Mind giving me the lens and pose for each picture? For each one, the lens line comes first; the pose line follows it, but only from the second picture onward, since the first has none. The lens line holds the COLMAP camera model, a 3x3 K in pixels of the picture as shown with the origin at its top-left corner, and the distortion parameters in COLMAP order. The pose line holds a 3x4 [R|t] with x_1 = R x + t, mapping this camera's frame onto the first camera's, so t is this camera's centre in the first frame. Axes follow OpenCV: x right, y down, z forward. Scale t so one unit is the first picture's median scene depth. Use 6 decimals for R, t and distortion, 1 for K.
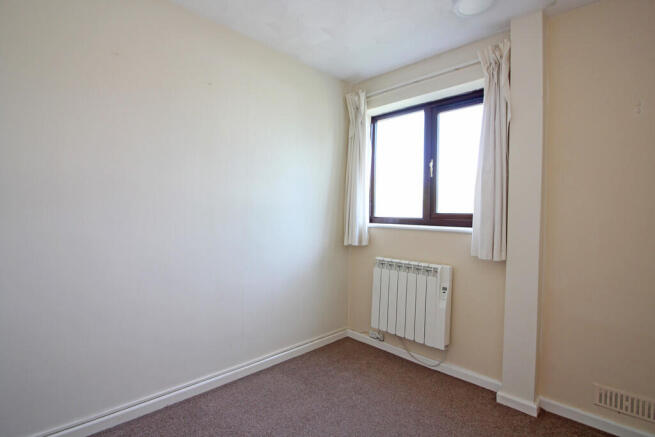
lens RADIAL K [[331.8, 0, 330.2], [0, 331.8, 214.7], [0, 0, 1]] dist [-0.003619, -0.001142]
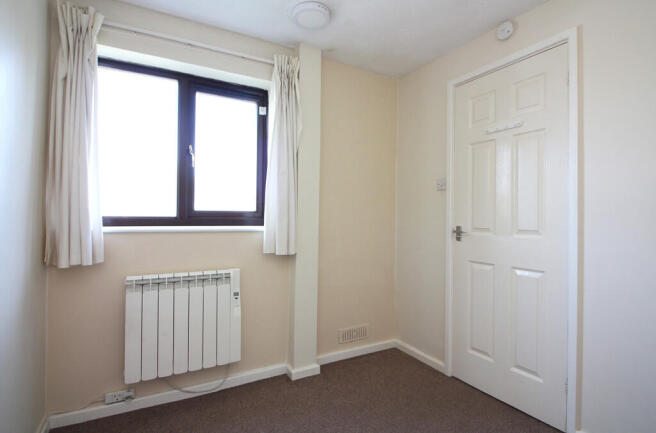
lens RADIAL K [[346.0, 0, 329.2], [0, 346.0, 214.9], [0, 0, 1]] dist [0.002711, 0.000154]
pose [[0.243226, -0.015911, 0.969839, -0.501014], [-0.003590, 0.999844, 0.017303, -0.012107], [-0.969963, -0.007690, 0.243131, 0.509653]]
